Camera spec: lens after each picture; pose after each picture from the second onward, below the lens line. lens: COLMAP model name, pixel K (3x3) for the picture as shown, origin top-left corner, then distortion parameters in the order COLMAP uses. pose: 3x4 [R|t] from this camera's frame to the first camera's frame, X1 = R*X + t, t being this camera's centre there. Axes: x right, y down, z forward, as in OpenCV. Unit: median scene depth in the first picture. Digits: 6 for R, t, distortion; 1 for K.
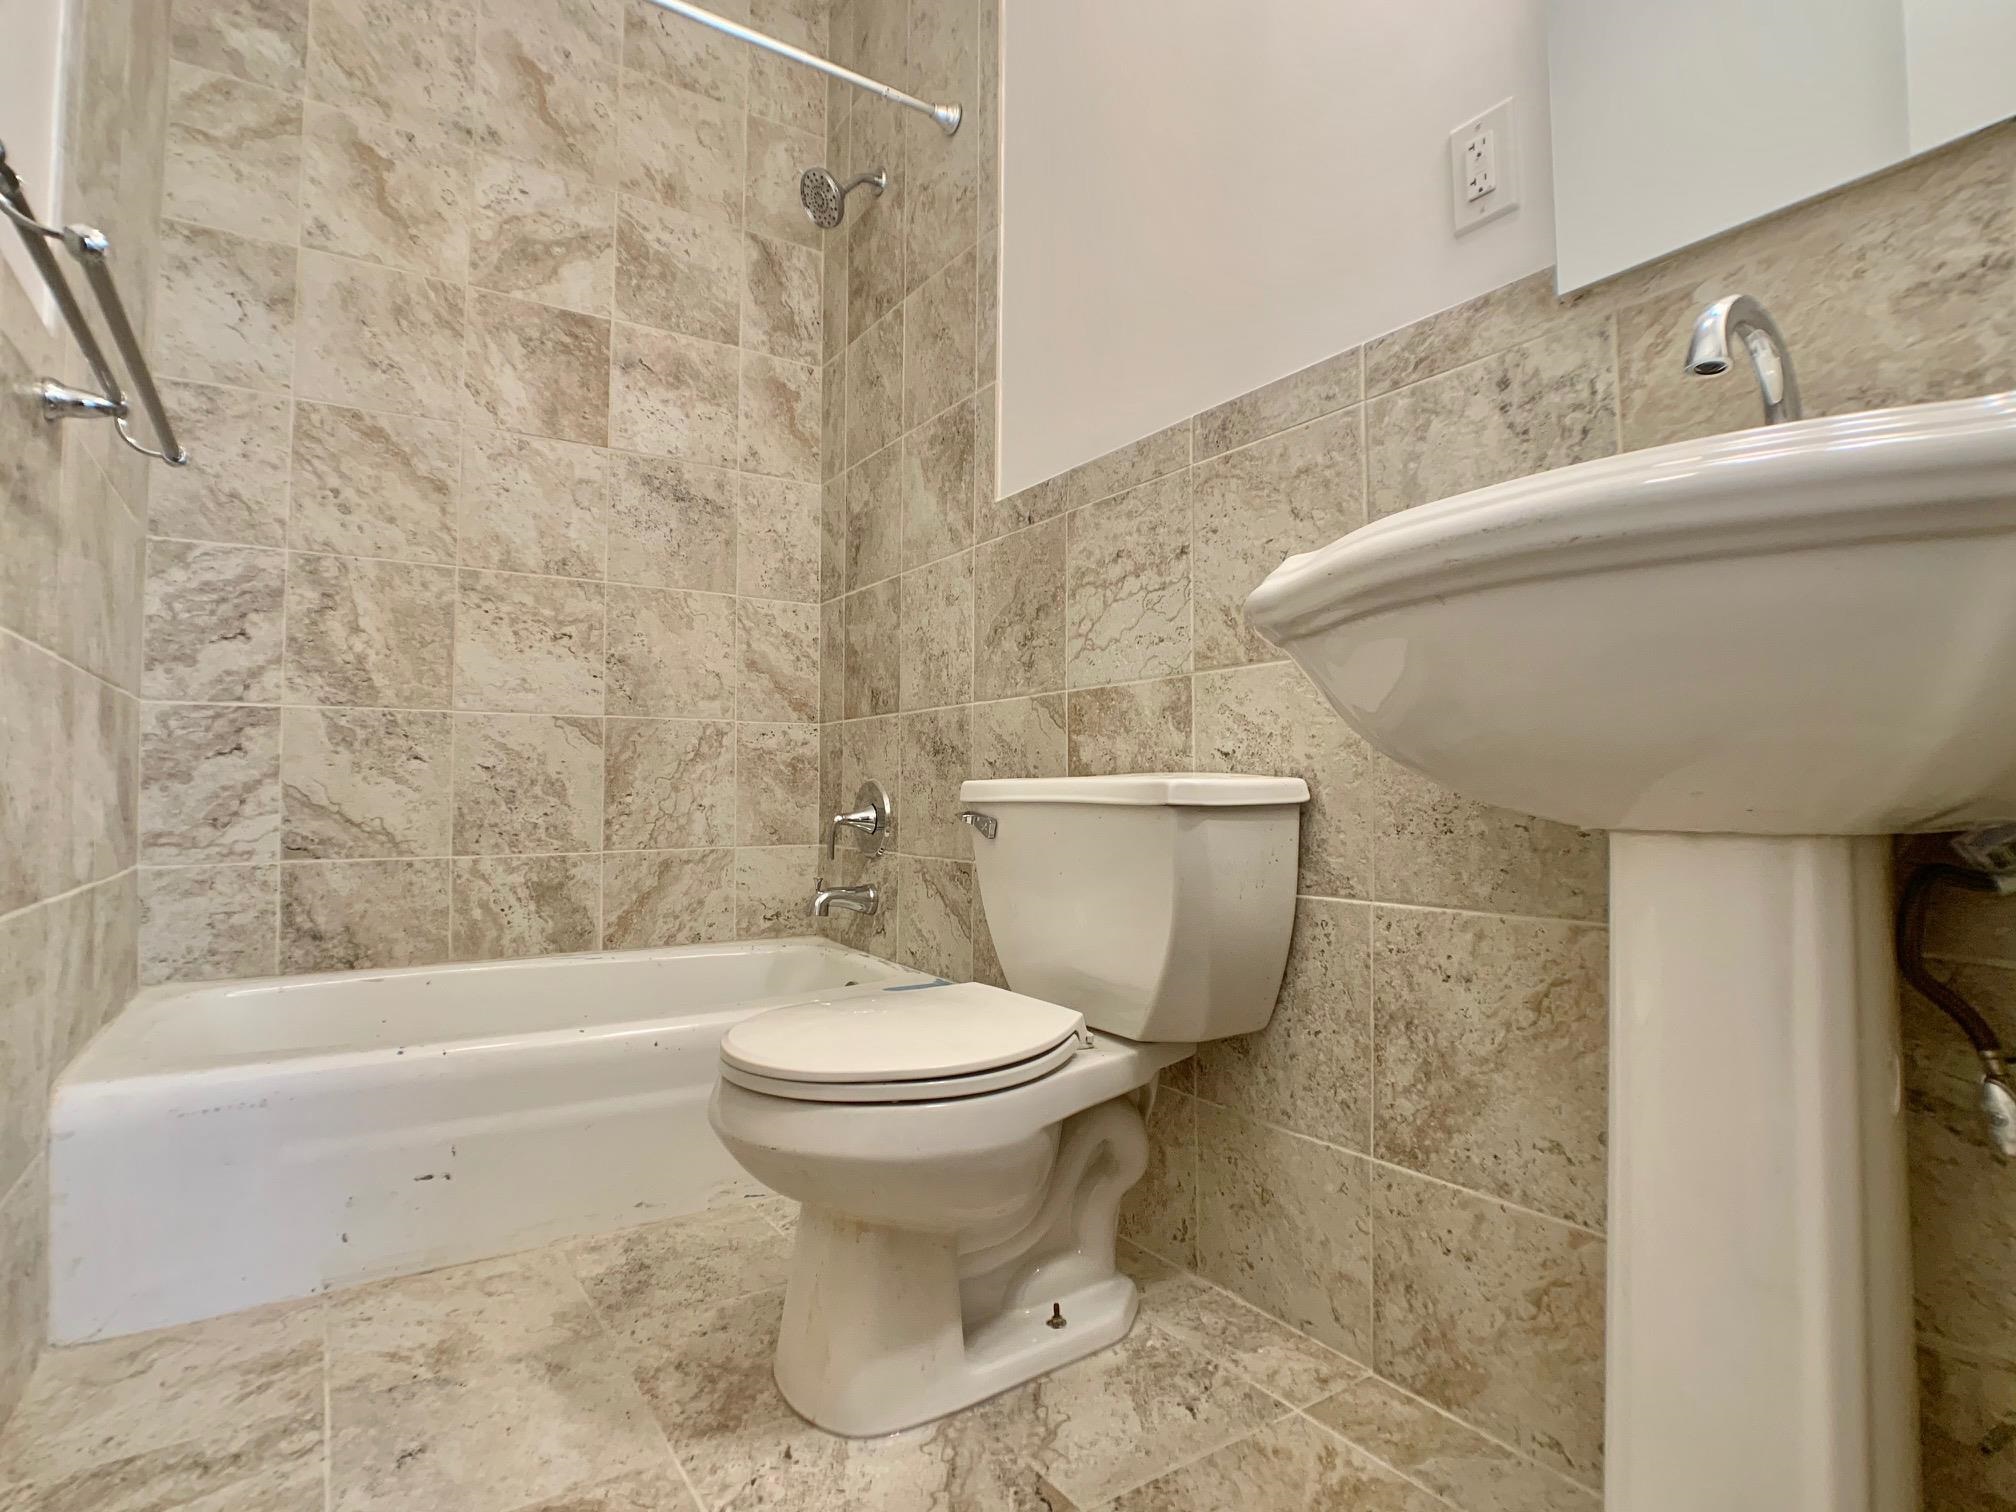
lens RADIAL K [[1056.0, 0, 1025.8], [0, 1056.0, 733.9], [0, 0, 1]] dist [-0.021452, 0.000528]
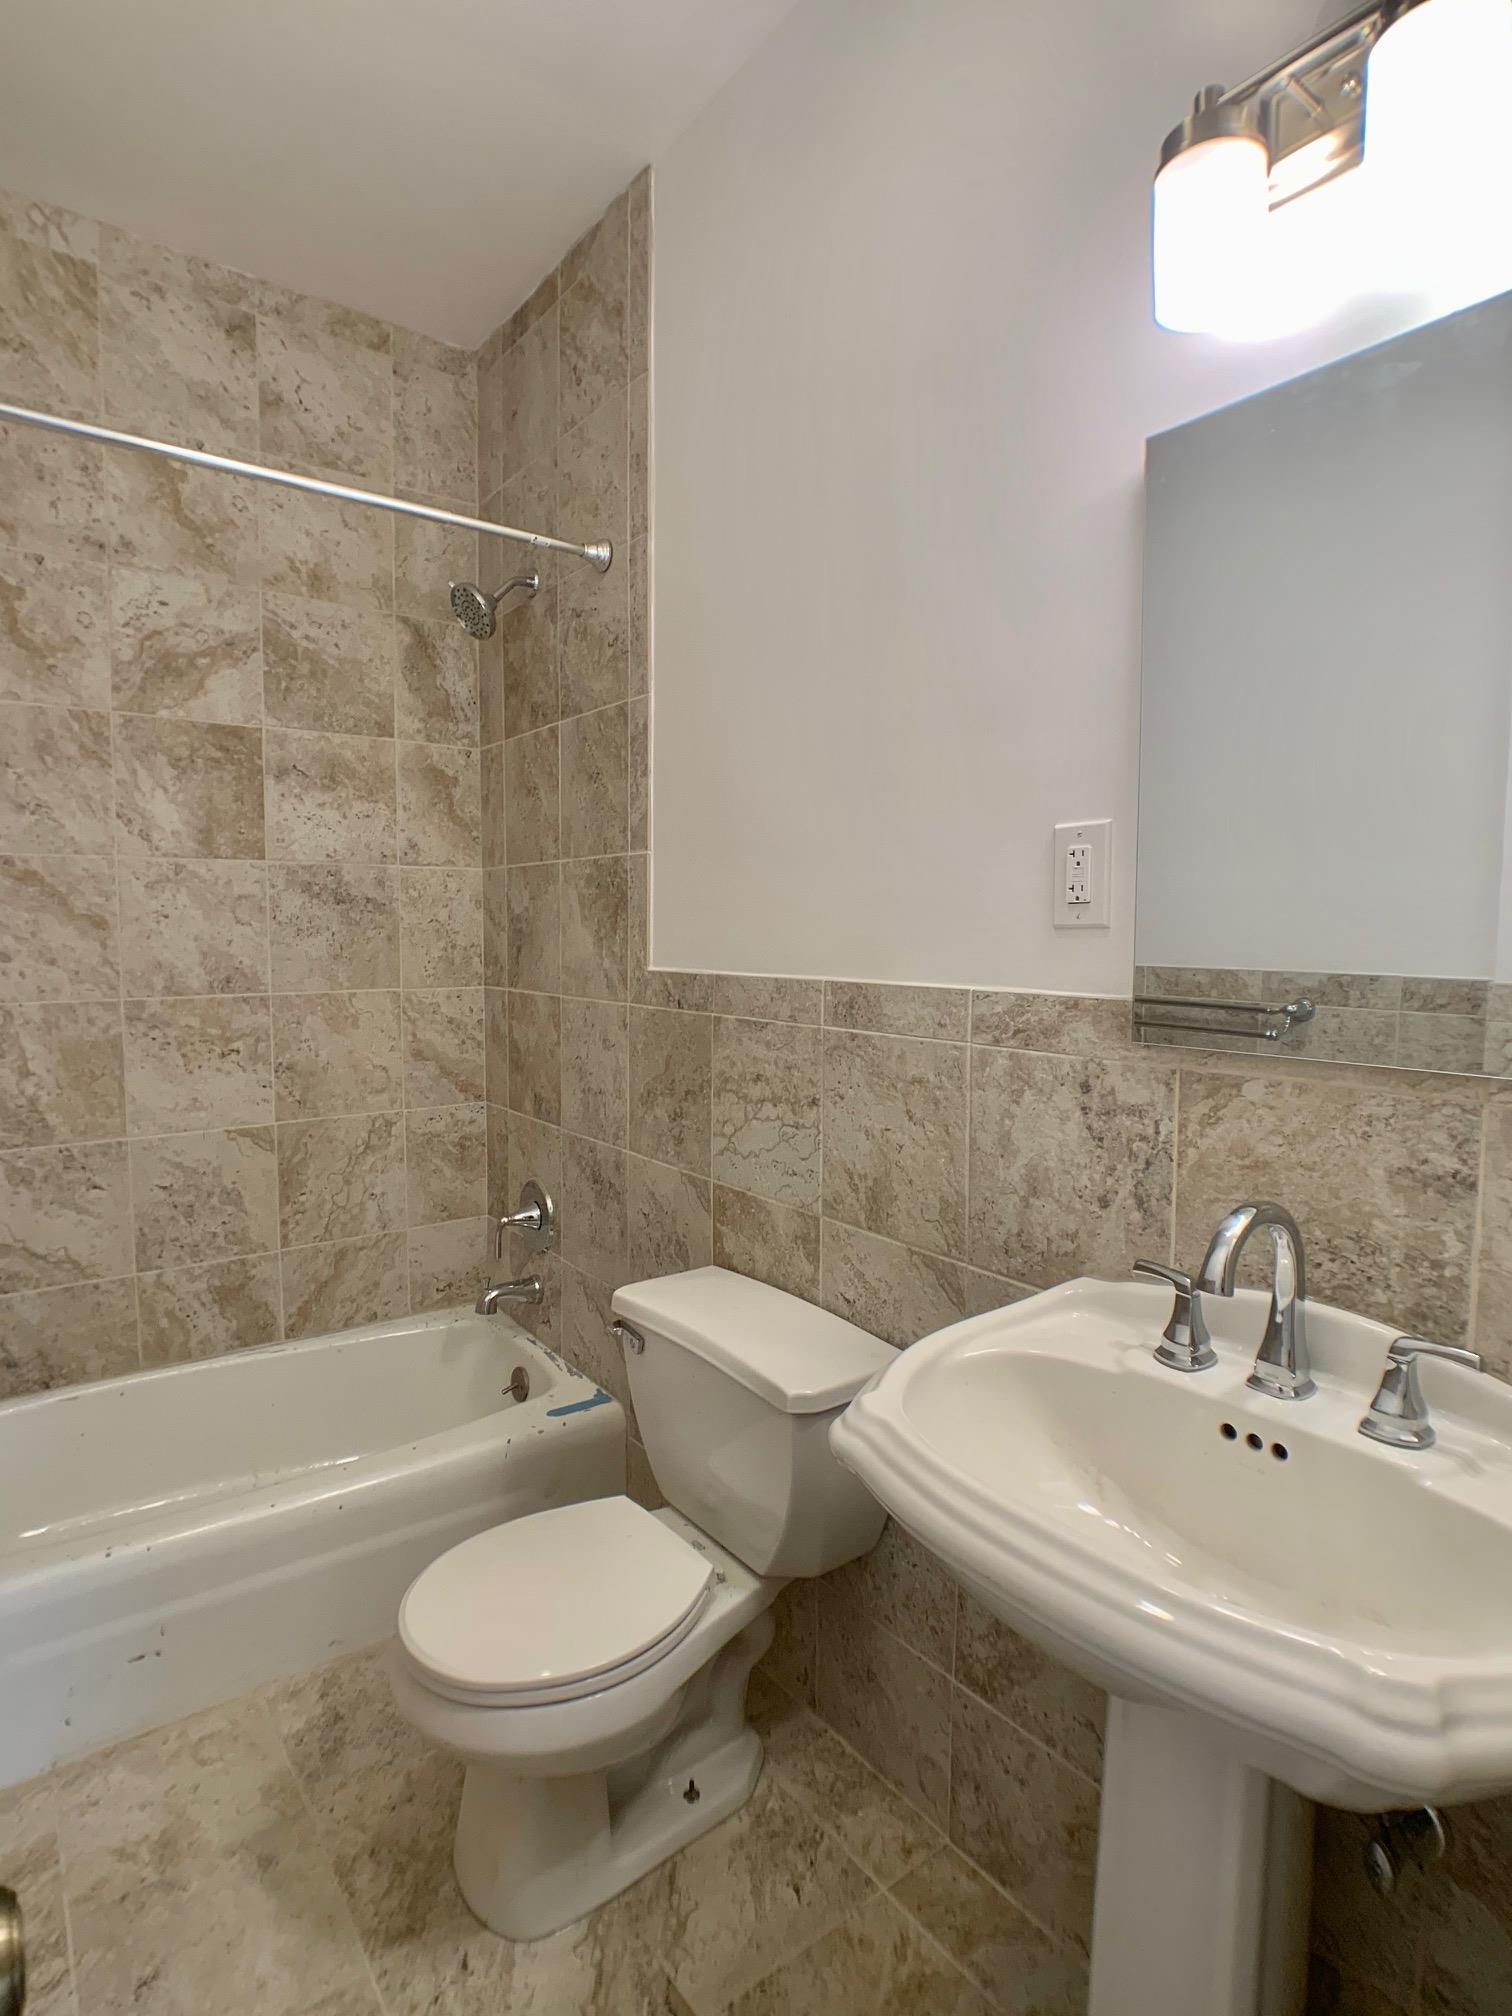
lens RADIAL K [[1063.6, 0, 756.0], [0, 1063.6, 1008.0], [0, 0, 1]] dist [-0.027985, 0.016655]
pose [[0.998873, 0.002138, 0.047406, 0.033294], [-0.008157, 0.991850, 0.127152, -0.367153], [-0.046747, -0.127395, 0.990750, -0.061133]]
